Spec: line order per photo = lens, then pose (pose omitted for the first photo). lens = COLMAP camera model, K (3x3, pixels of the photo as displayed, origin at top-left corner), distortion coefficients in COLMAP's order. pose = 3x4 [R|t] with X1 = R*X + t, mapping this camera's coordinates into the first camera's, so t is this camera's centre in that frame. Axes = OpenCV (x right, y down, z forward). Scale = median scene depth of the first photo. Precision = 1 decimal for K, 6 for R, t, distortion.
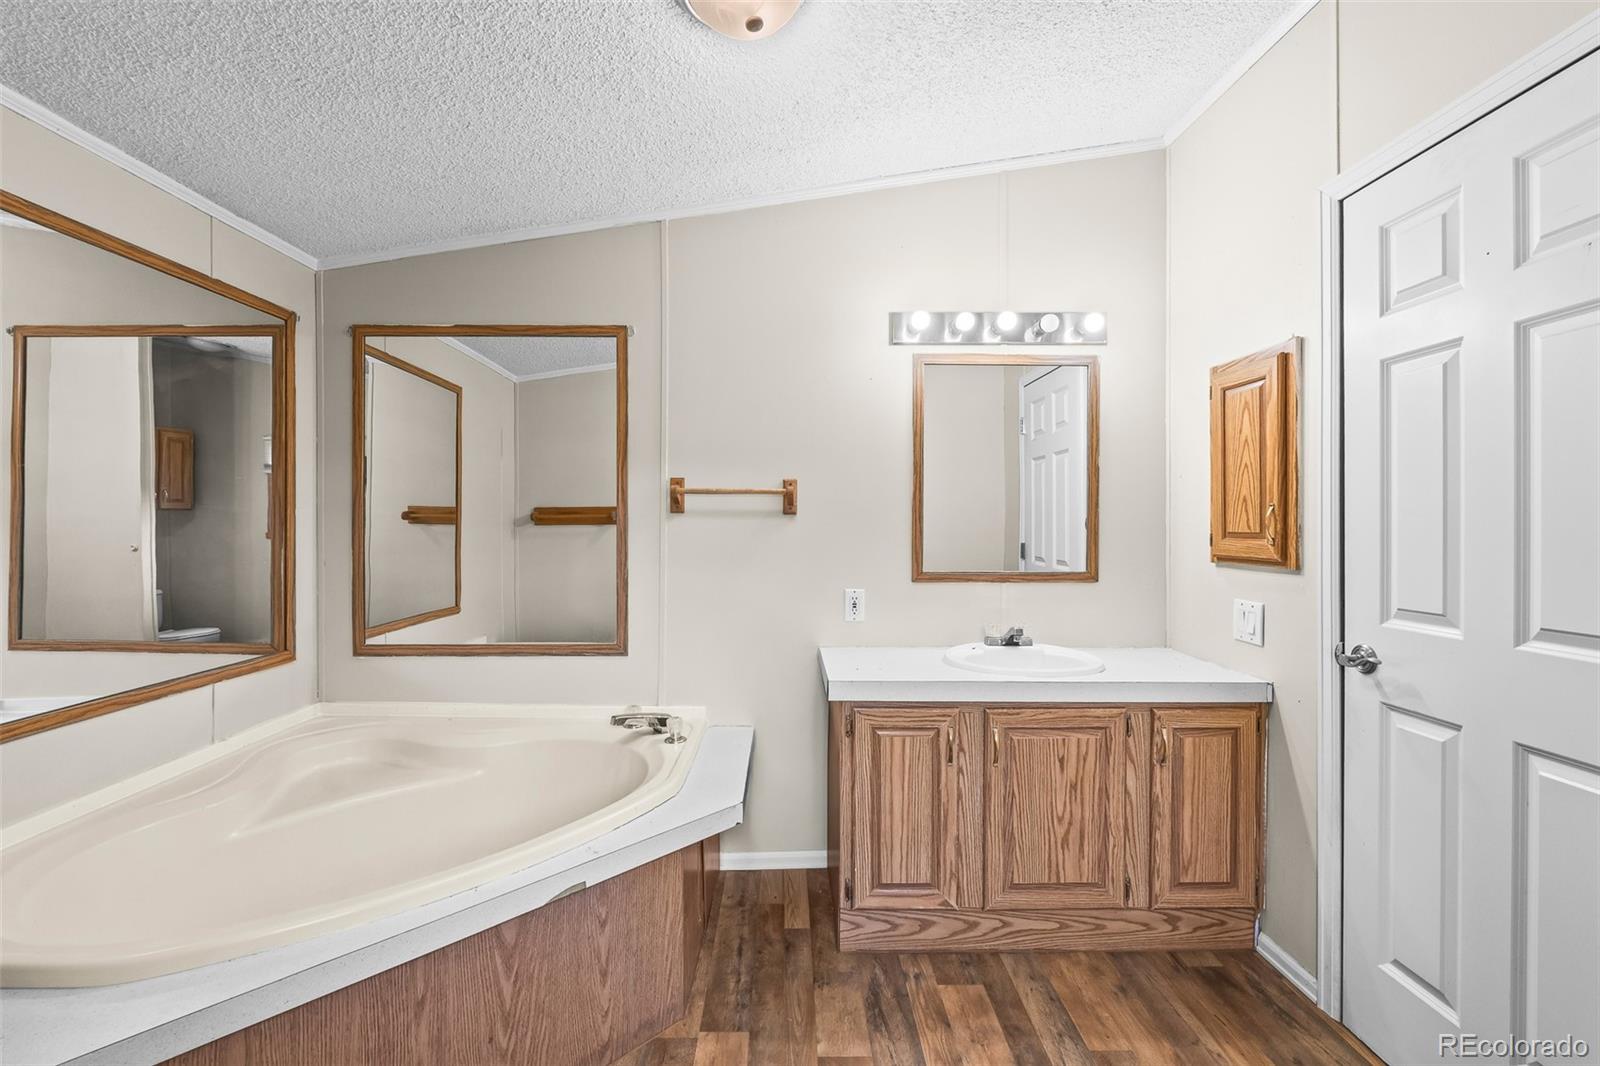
lens RADIAL K [[680.6, 0, 800.0], [0, 680.6, 533.0], [0, 0, 1]] dist [-0.000651, -0.000085]
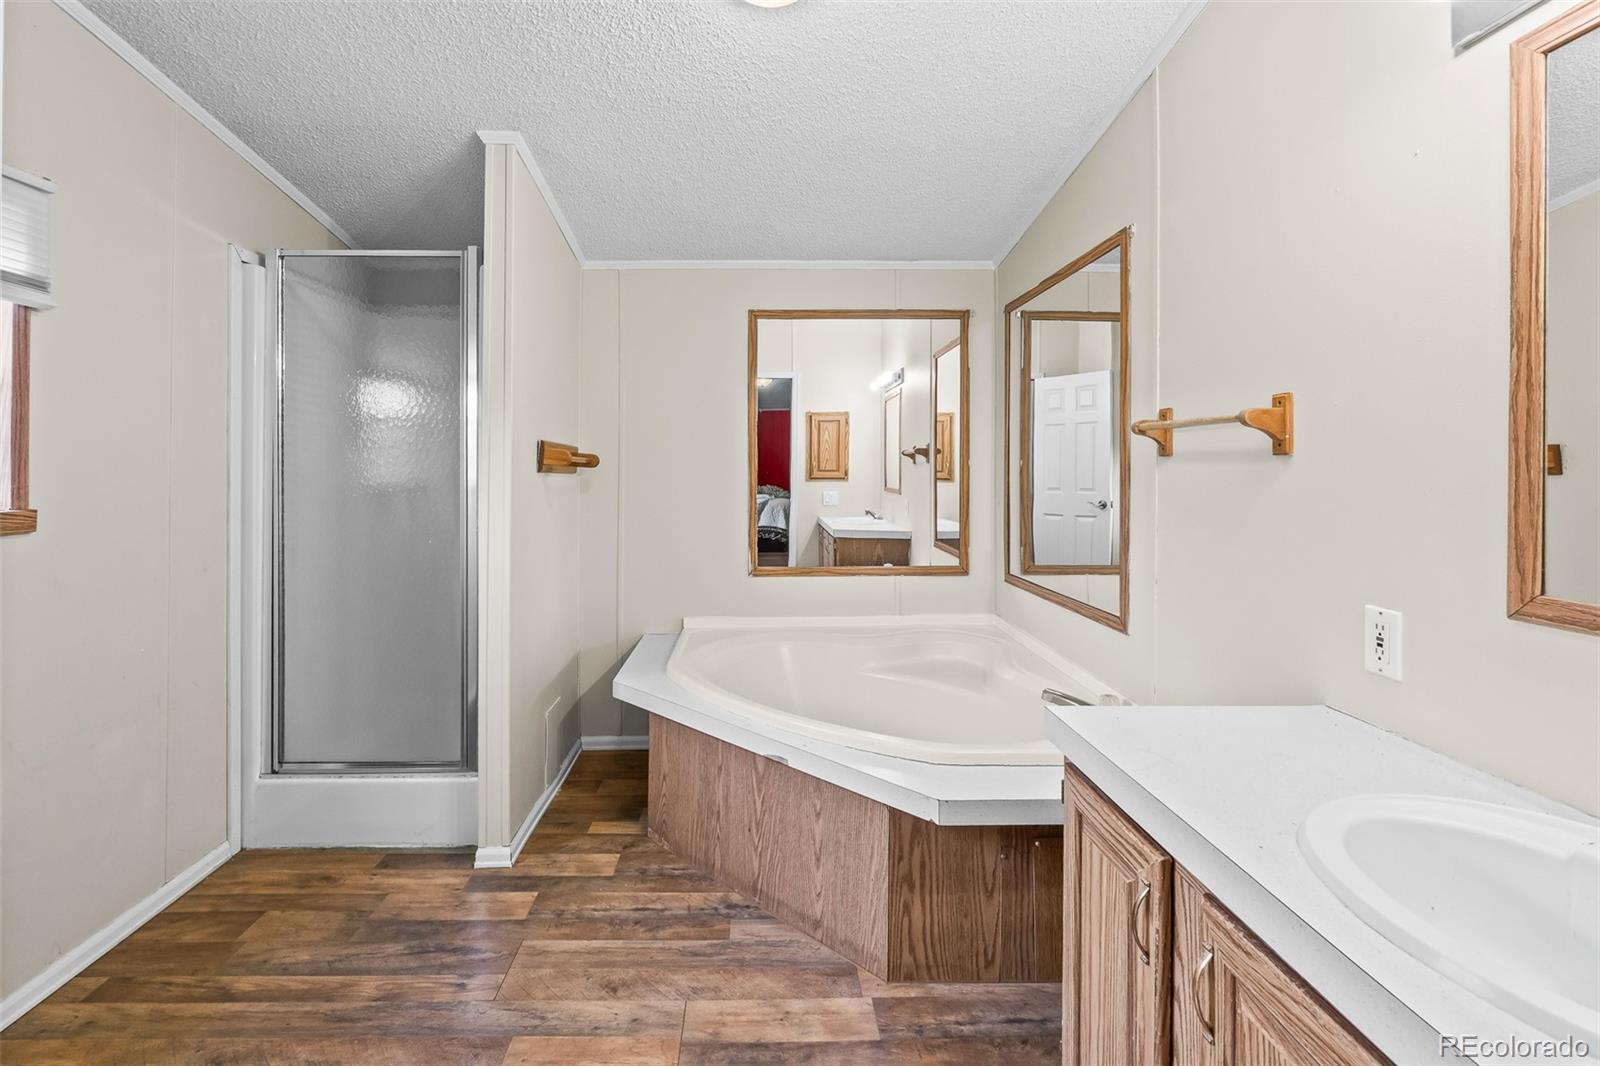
lens RADIAL K [[725.2, 0, 793.7], [0, 725.2, 474.3], [0, 0, 1]] dist [-0.000573, -0.000213]
pose [[0.016255, 0.004445, -0.999858, 0.735780], [-0.019222, 0.999807, 0.004132, -0.007058], [0.999683, 0.019152, 0.016337, 0.725527]]
